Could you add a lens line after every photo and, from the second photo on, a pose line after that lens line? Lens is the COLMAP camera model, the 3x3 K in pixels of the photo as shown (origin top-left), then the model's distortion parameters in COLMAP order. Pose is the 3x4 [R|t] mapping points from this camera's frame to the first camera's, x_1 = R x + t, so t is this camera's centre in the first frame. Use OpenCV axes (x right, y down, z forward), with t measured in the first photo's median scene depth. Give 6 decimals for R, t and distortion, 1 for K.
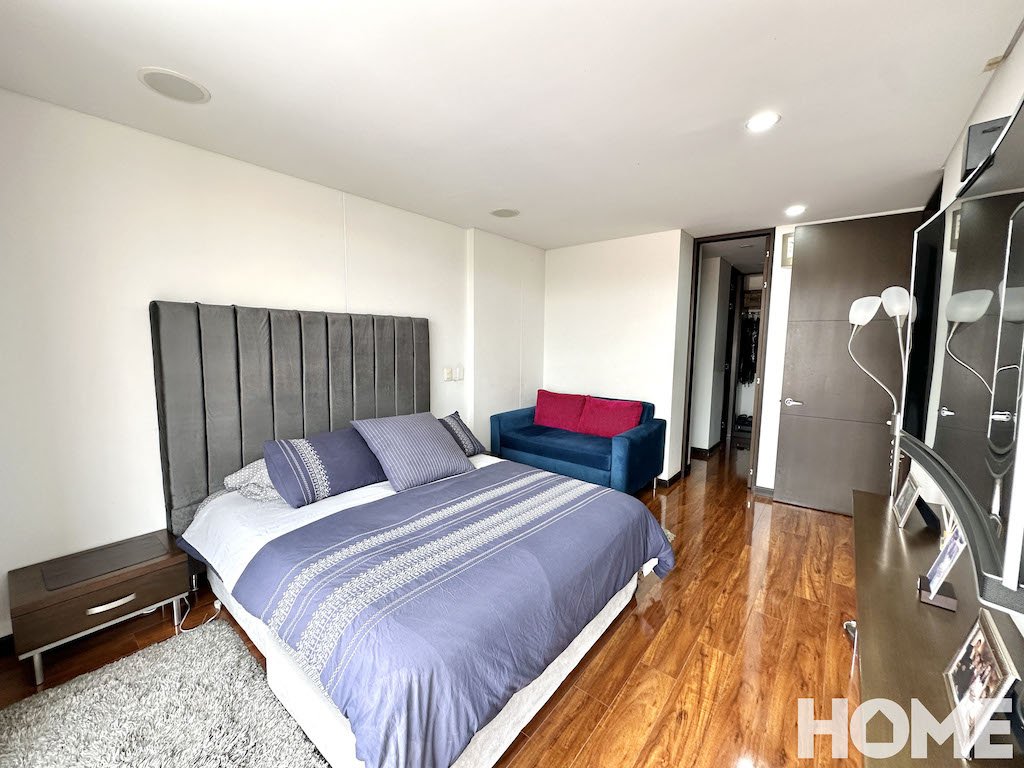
lens RADIAL K [[409.9, 0, 512.0], [0, 409.9, 384.0], [0, 0, 1]] dist [0.001725, 0.000043]
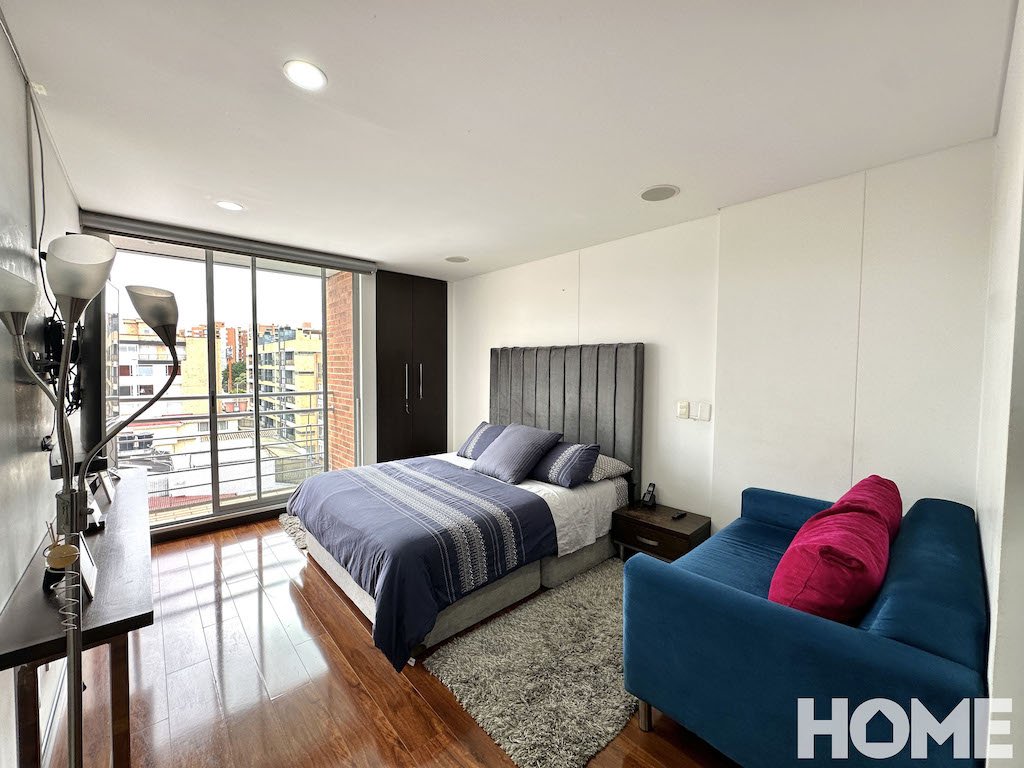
lens RADIAL K [[409.9, 0, 512.0], [0, 409.9, 384.0], [0, 0, 1]] dist [0.001725, 0.000043]
pose [[-0.122639, 0.035104, -0.991830, 0.737133], [-0.108011, 0.992966, 0.048500, -0.081949], [0.986556, 0.113076, -0.117984, 0.830470]]
